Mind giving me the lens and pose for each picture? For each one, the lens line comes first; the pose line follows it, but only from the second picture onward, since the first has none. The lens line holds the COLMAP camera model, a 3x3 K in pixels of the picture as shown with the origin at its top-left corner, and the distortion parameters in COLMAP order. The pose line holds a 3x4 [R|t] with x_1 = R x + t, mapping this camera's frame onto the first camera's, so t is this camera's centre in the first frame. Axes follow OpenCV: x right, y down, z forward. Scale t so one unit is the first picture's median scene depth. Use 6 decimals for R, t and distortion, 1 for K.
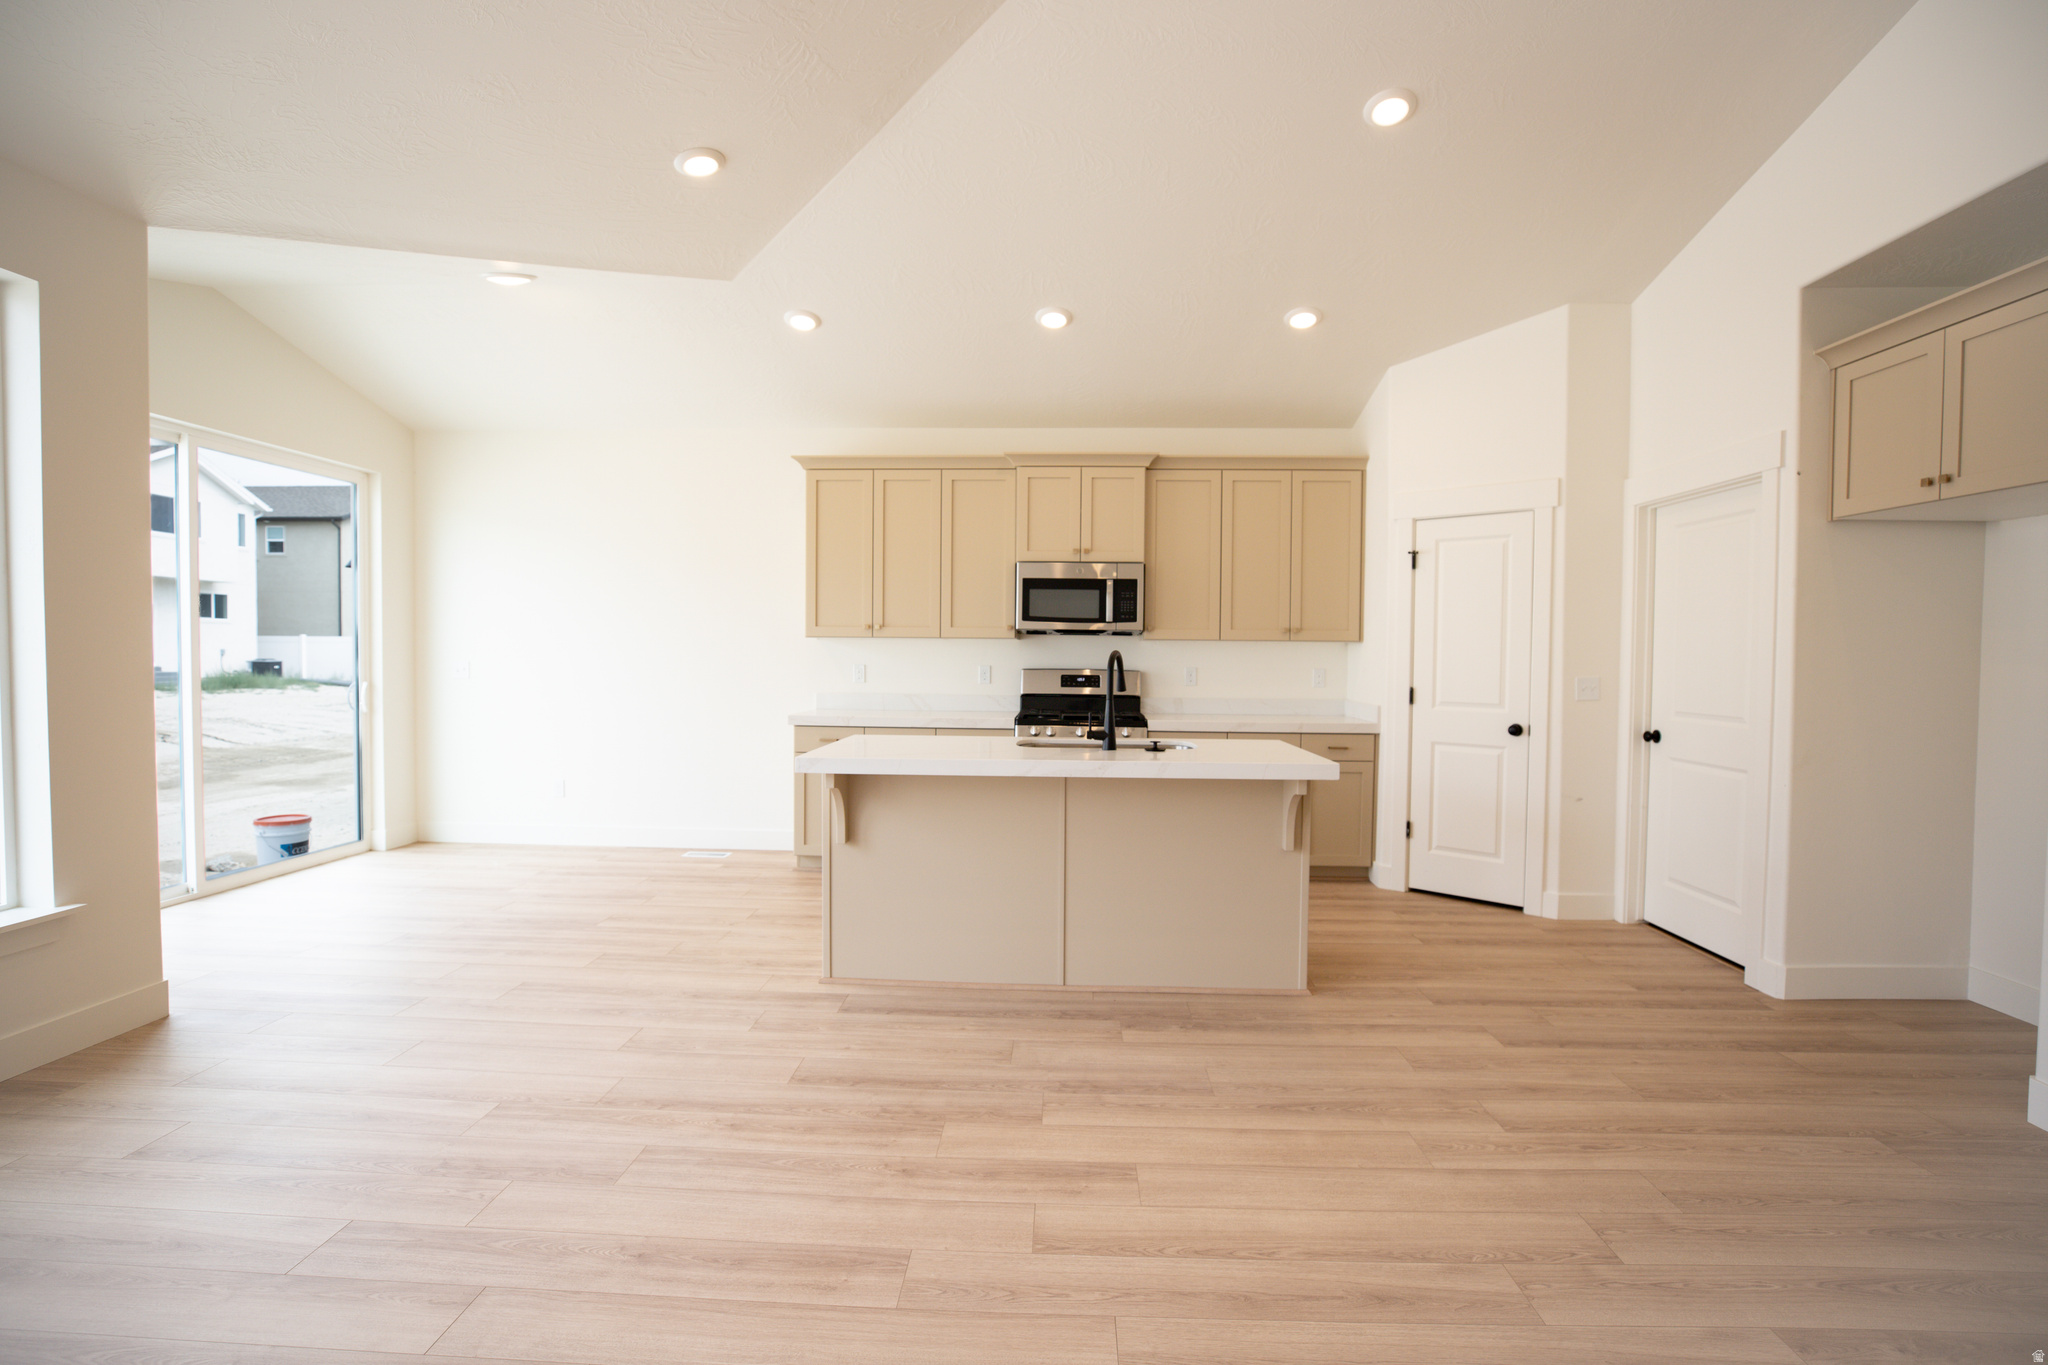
lens RADIAL K [[960.3, 0, 1034.0], [0, 960.3, 687.3], [0, 0, 1]] dist [-0.042727, 0.012267]
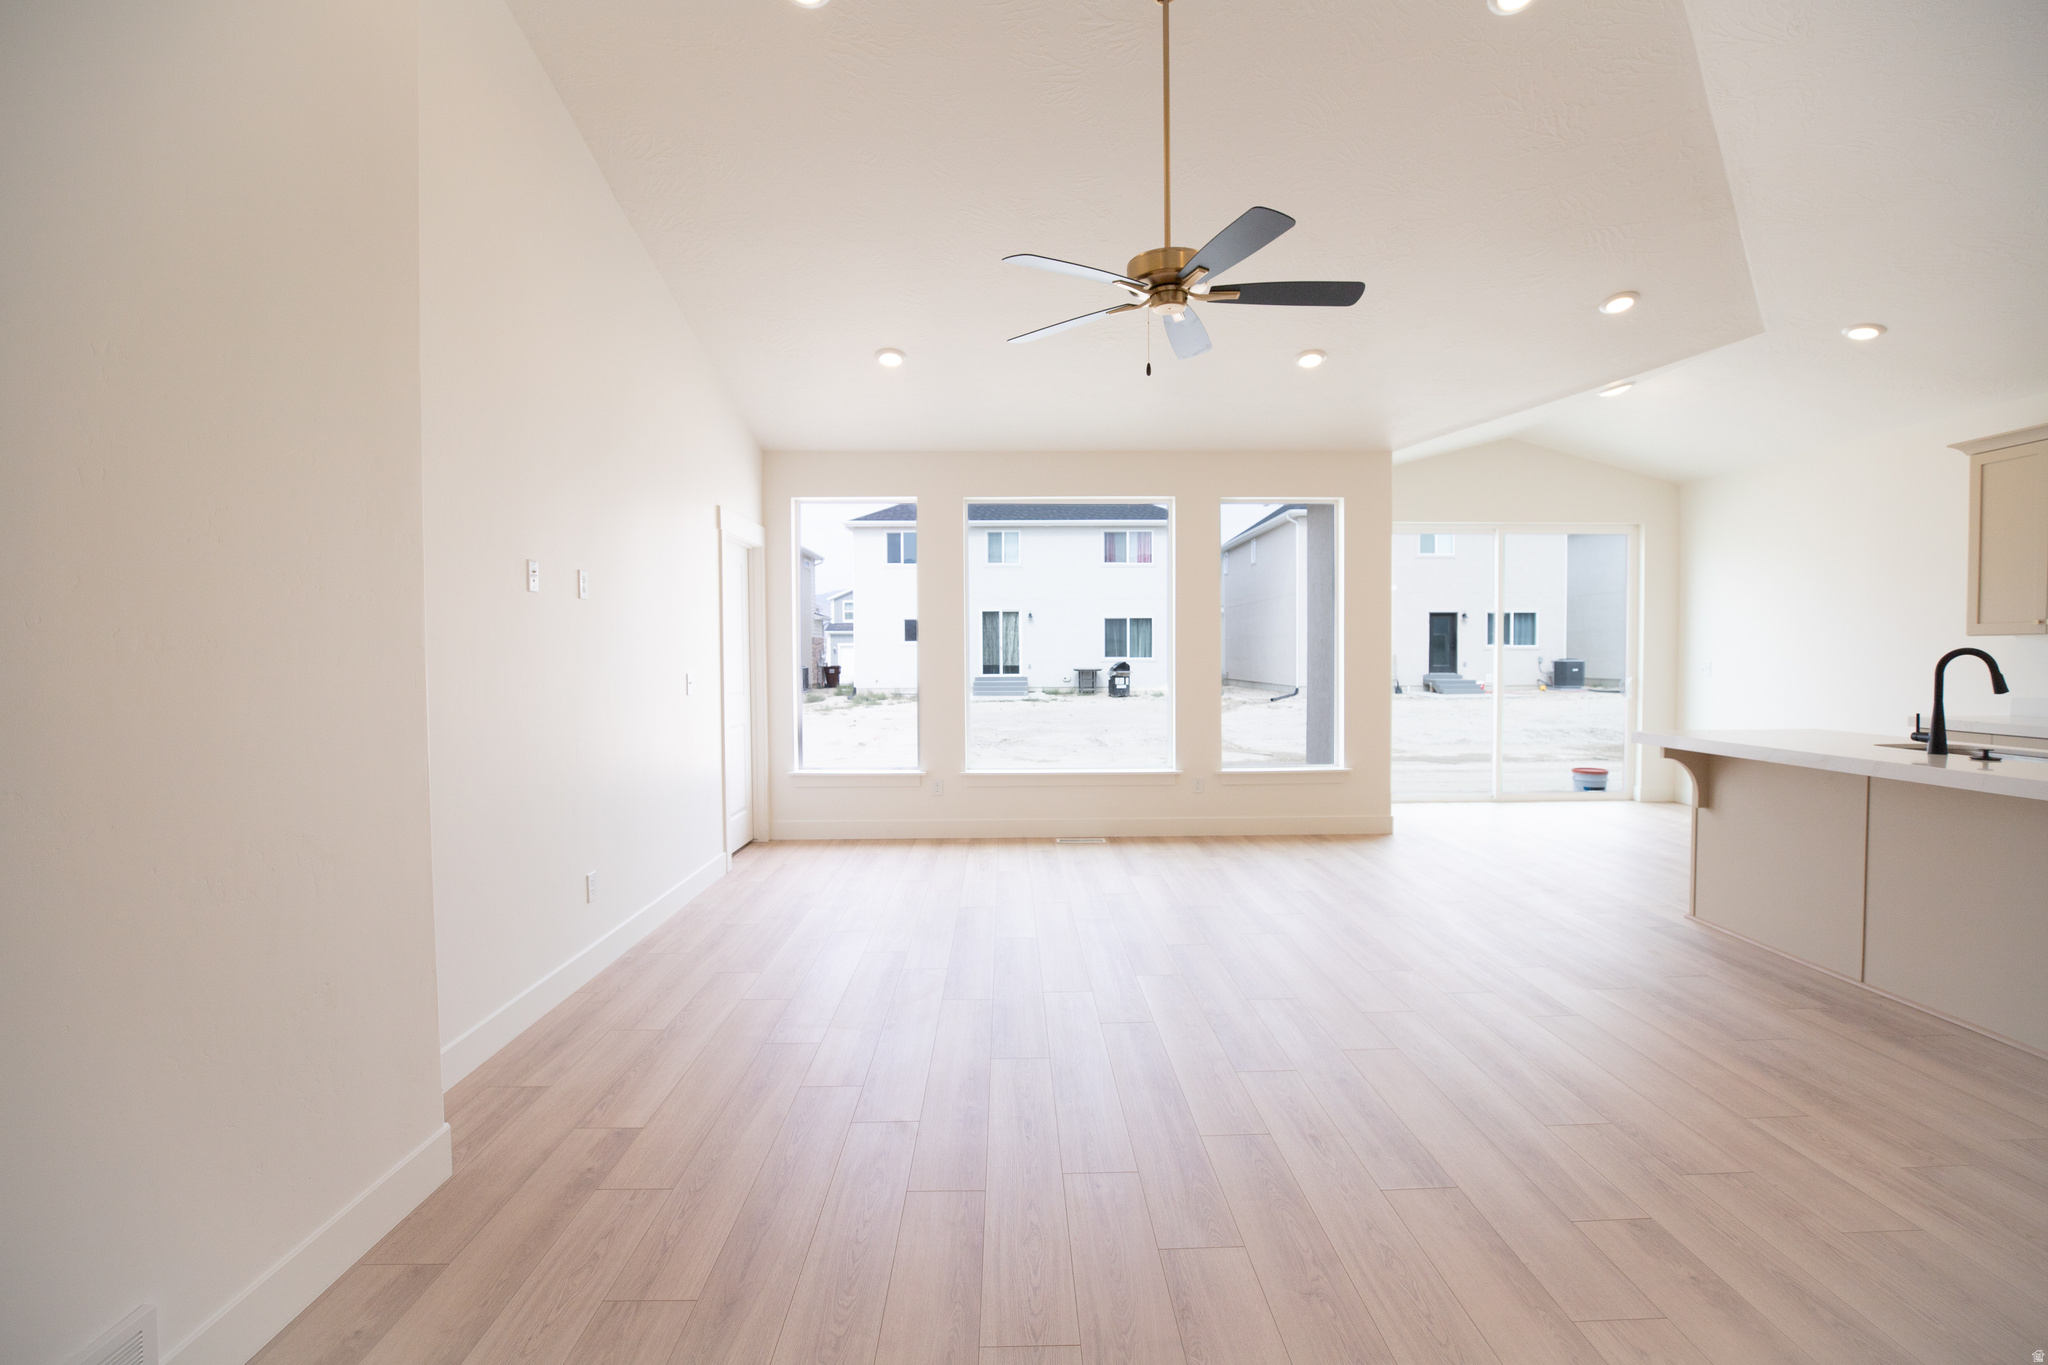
lens RADIAL K [[960.3, 0, 1034.0], [0, 960.3, 687.3], [0, 0, 1]] dist [-0.042727, 0.012267]
pose [[0.062546, 0.026054, -0.997702, 1.321066], [-0.030205, 0.999251, 0.024201, 0.005953], [0.997585, 0.028622, 0.063286, 0.083888]]
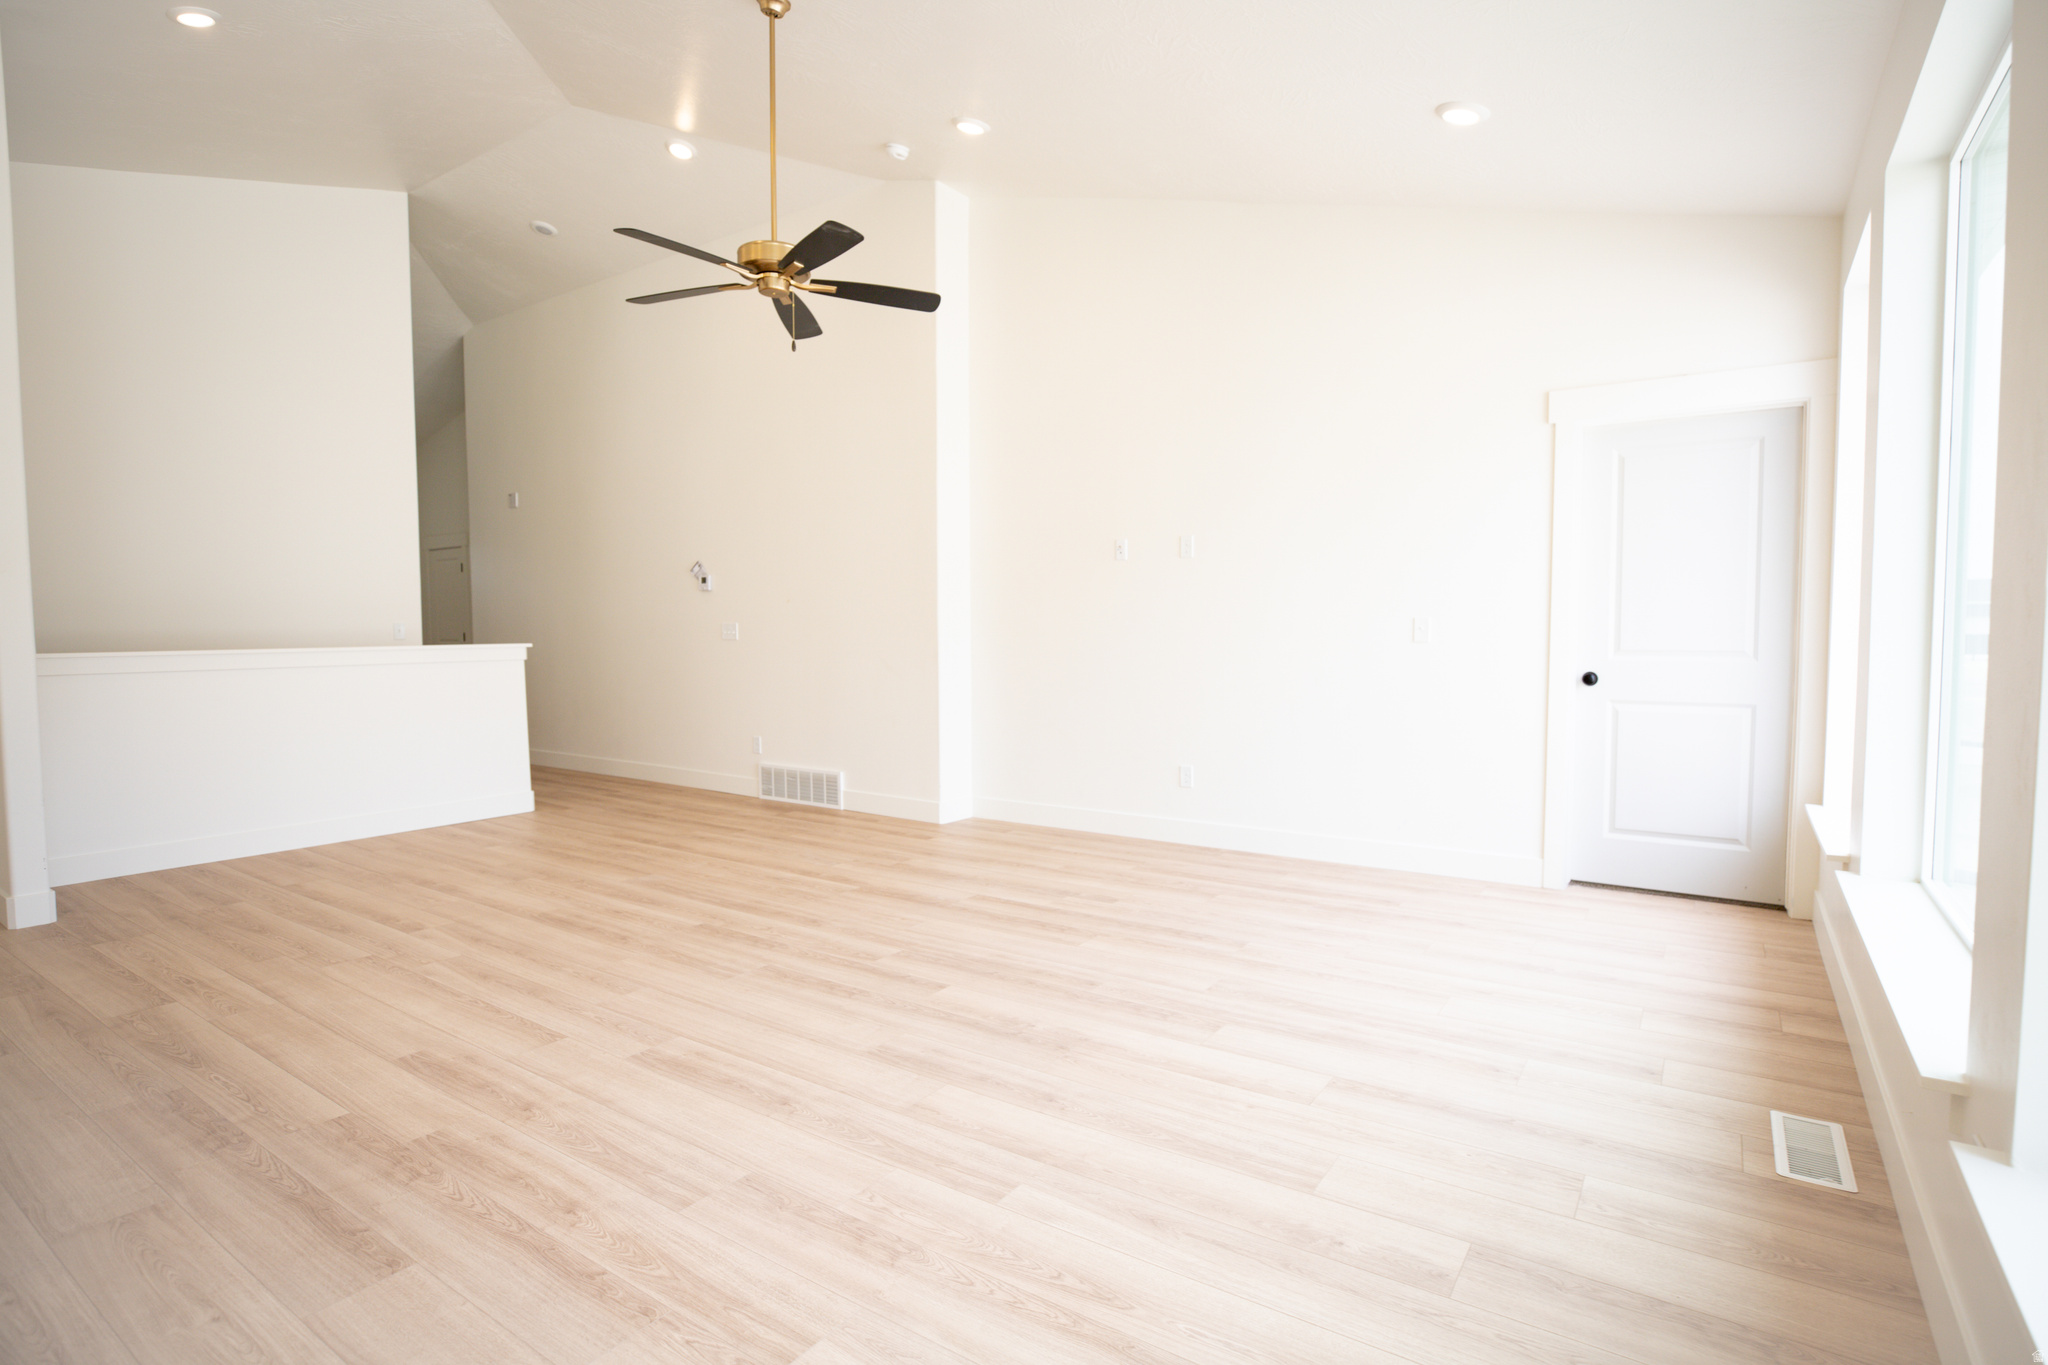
lens RADIAL K [[994.4, 0, 1024.0], [0, 994.4, 682.5], [0, 0, 1]] dist [-0.000850, -0.000117]
pose [[-0.842769, -0.036012, 0.537070, -1.008621], [0.016320, 0.995591, 0.092367, -0.016626], [-0.538028, 0.086609, -0.838466, 1.408425]]
